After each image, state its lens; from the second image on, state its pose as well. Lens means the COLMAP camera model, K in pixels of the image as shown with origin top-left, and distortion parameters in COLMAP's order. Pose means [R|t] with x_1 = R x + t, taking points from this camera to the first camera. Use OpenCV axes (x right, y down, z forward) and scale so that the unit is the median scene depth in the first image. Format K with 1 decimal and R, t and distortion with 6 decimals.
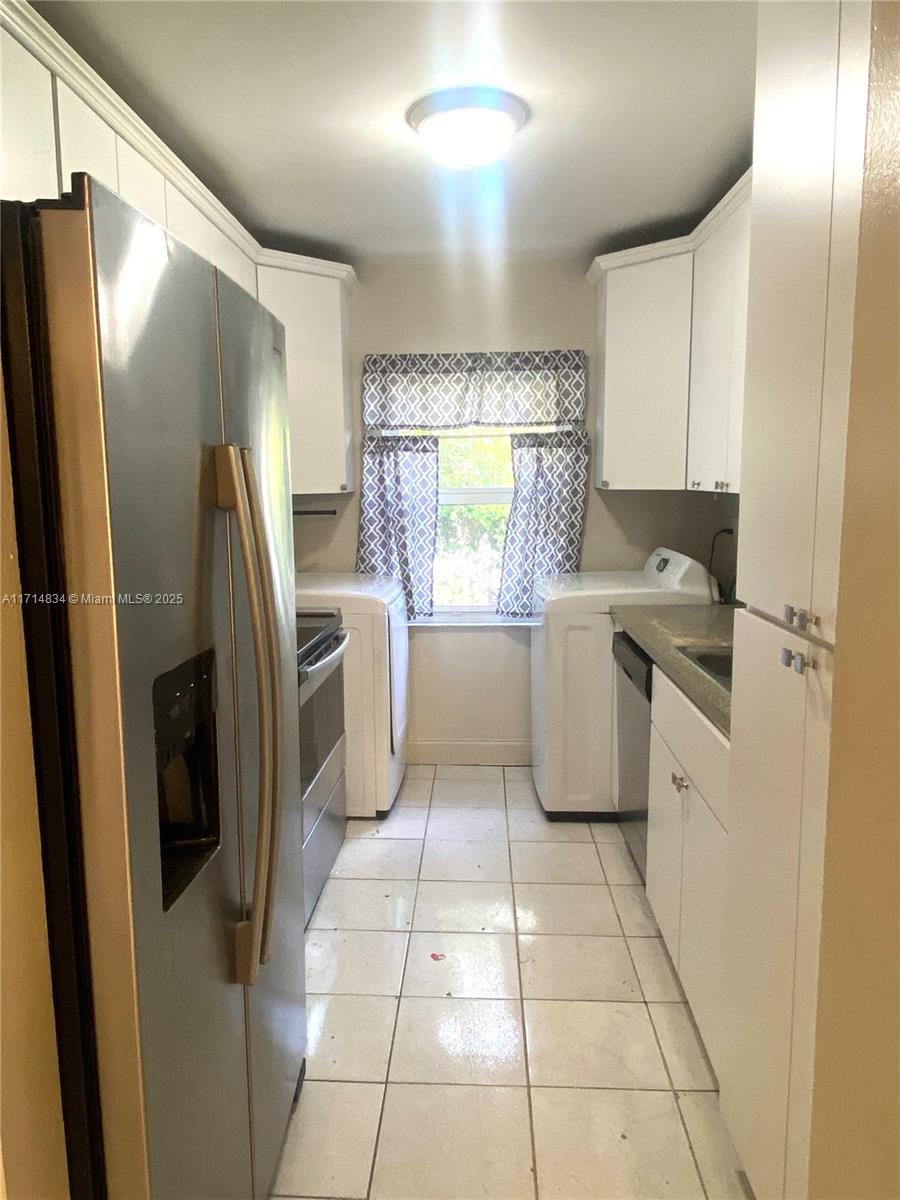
lens RADIAL K [[838.7, 0, 437.4], [0, 838.7, 595.9], [0, 0, 1]] dist [0.064873, -0.000319]
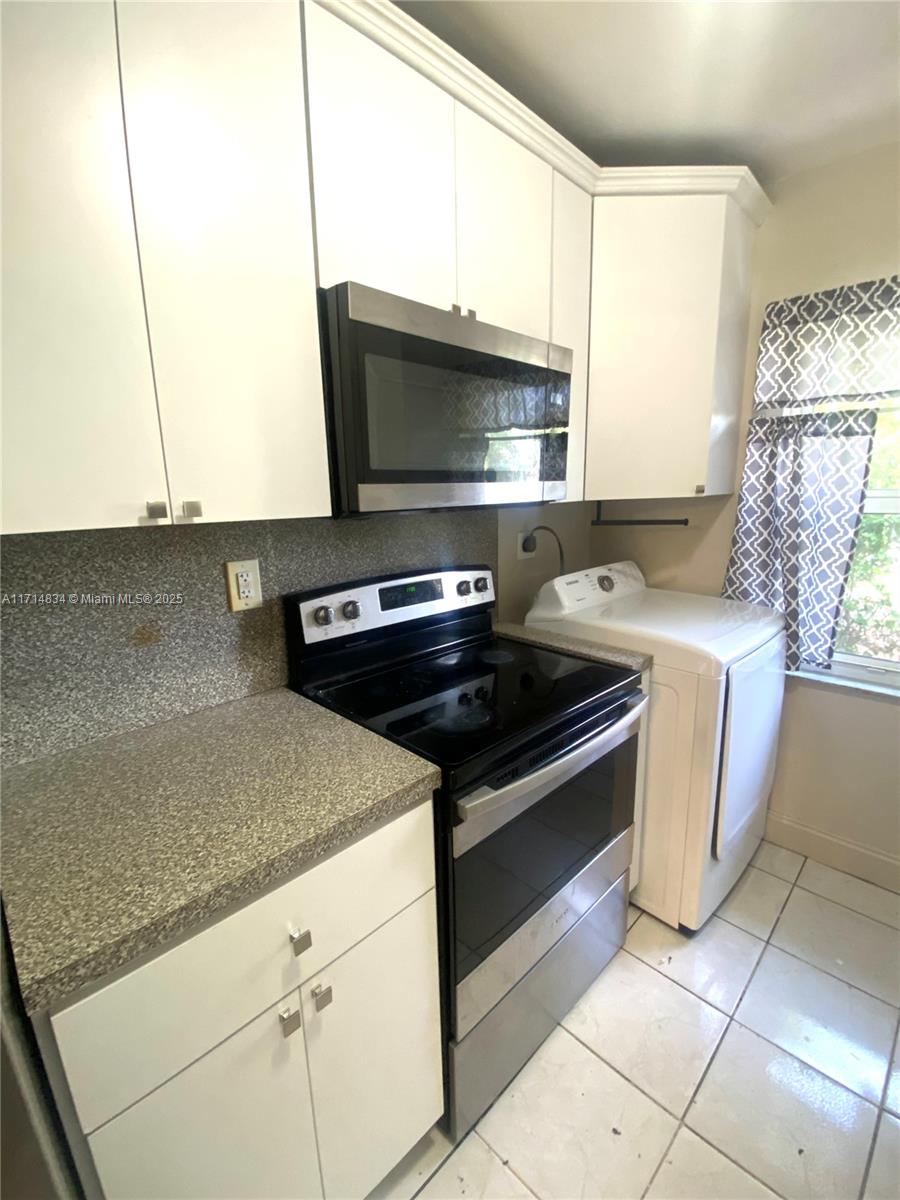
lens RADIAL K [[507.4, 0, 457.5], [0, 507.4, 595.4], [0, 0, 1]] dist [0.018692, -0.020509]
pose [[0.740857, 0.133176, -0.658328, 0.038684], [-0.078219, 0.990584, 0.112364, -0.066163], [0.667093, -0.031752, 0.744297, 0.487827]]
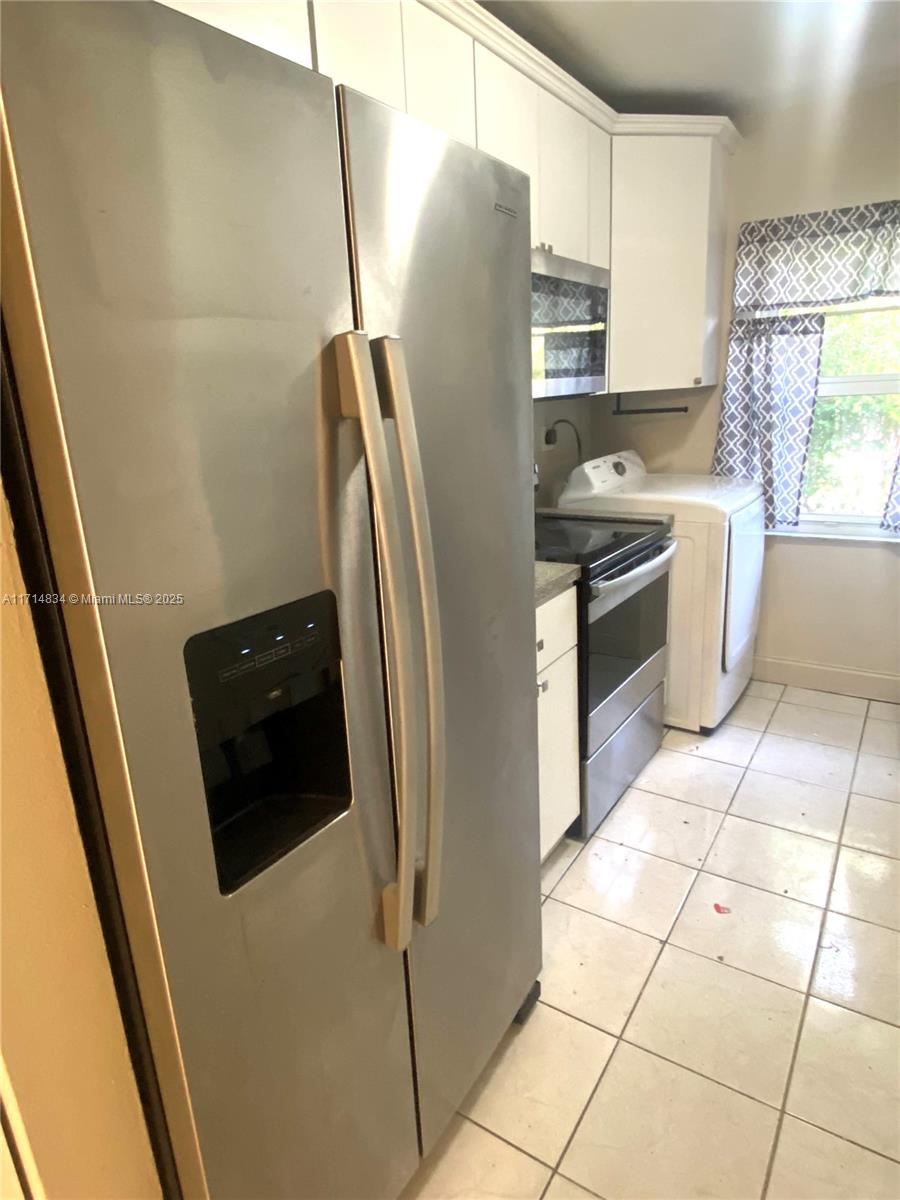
lens RADIAL K [[714.8, 0, 450.9], [0, 714.8, 593.9], [0, 0, 1]] dist [0.069571, -0.079788]
pose [[0.864230, 0.105735, -0.491860, 0.065207], [-0.029363, 0.986599, 0.160497, -0.017619], [0.502239, -0.124264, 0.855754, 0.152435]]
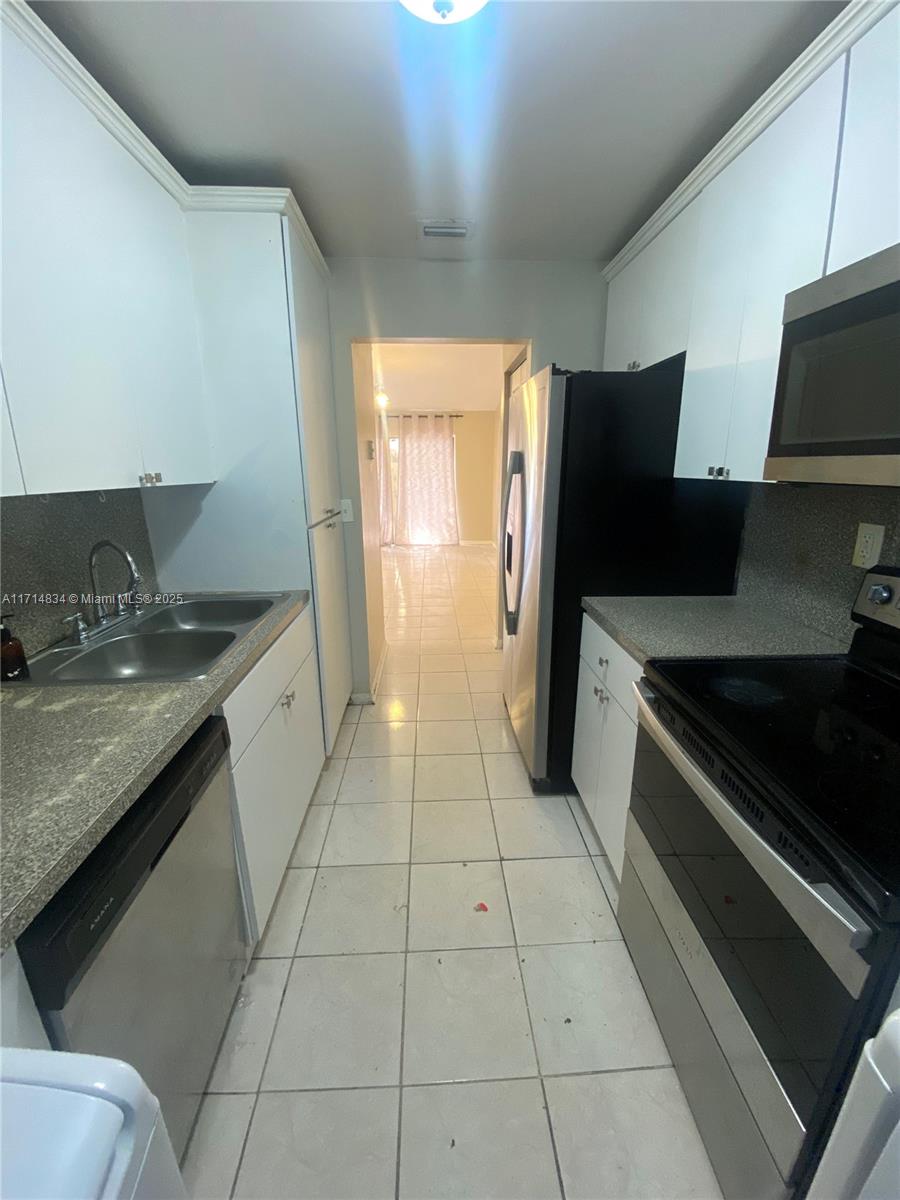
lens RADIAL K [[480.1, 0, 450.0], [0, 480.1, 600.0], [0, 0, 1]] dist [0.036218, -0.031416]
pose [[-0.994567, 0.045038, -0.093847, 0.053881], [0.003653, 0.916103, 0.400927, -0.129882], [0.104031, 0.398406, -0.911290, 0.939534]]
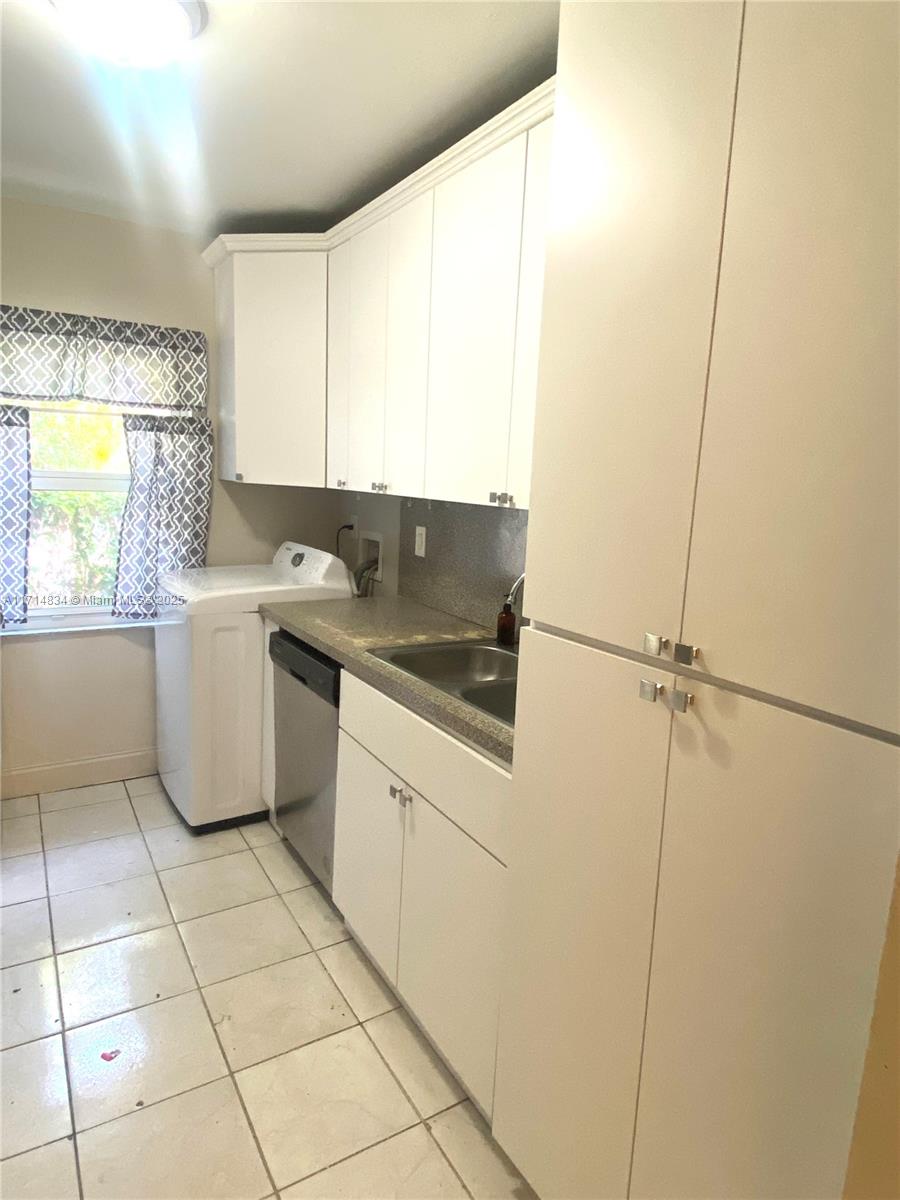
lens RADIAL K [[714.8, 0, 450.9], [0, 714.8, 593.9], [0, 0, 1]] dist [0.069571, -0.079788]
pose [[0.821769, -0.044274, 0.568099, -0.071848], [0.025150, 0.998824, 0.041462, -0.025100], [-0.569266, -0.019785, 0.821915, 0.168471]]
